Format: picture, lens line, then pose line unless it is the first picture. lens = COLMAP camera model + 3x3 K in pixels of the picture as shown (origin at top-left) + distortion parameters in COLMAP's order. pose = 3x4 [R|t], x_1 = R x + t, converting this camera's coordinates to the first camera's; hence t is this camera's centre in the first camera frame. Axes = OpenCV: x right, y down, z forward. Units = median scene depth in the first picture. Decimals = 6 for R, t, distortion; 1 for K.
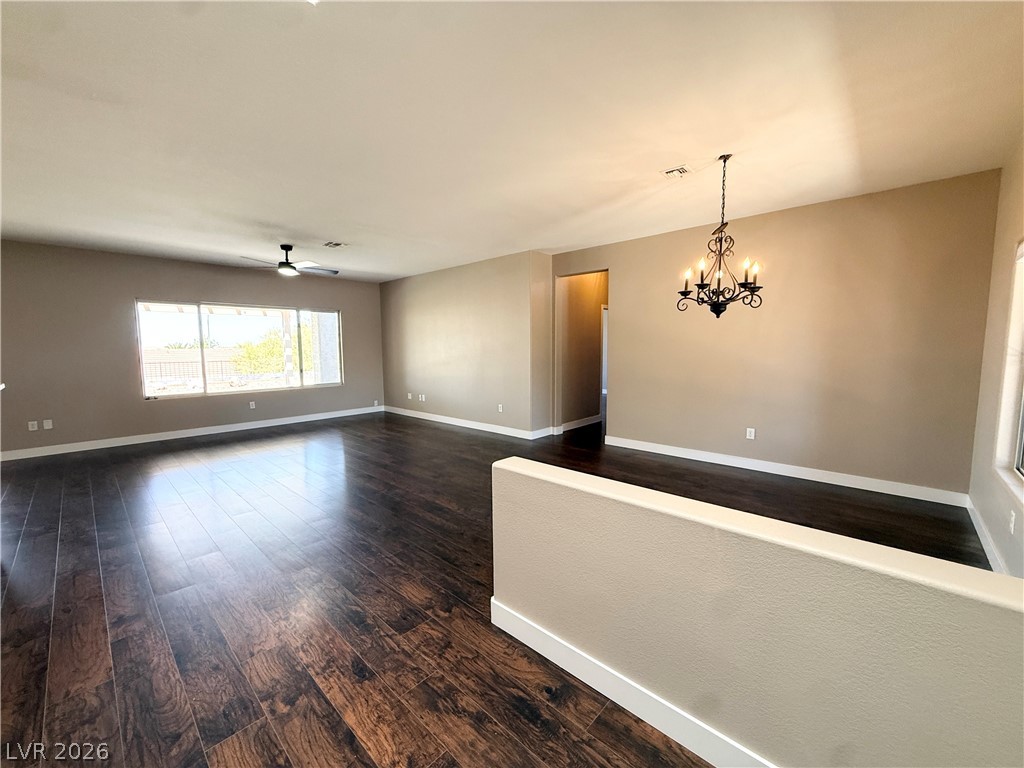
lens RADIAL K [[408.4, 0, 510.4], [0, 408.4, 384.5], [0, 0, 1]] dist [0.000319, -0.000045]
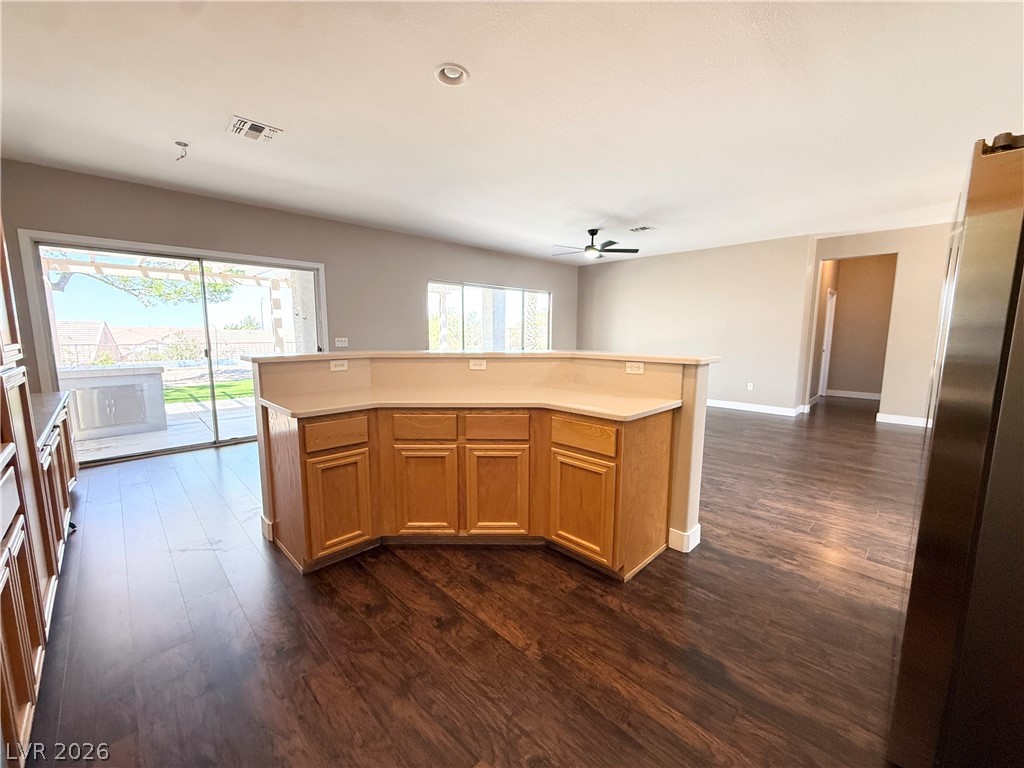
lens RADIAL K [[408.4, 0, 510.4], [0, 408.4, 384.5], [0, 0, 1]] dist [0.000319, -0.000045]
pose [[0.999252, 0.015224, -0.035544, -0.657401], [-0.014039, 0.999346, 0.033338, 0.027936], [0.036028, -0.032814, 0.998812, -0.077676]]
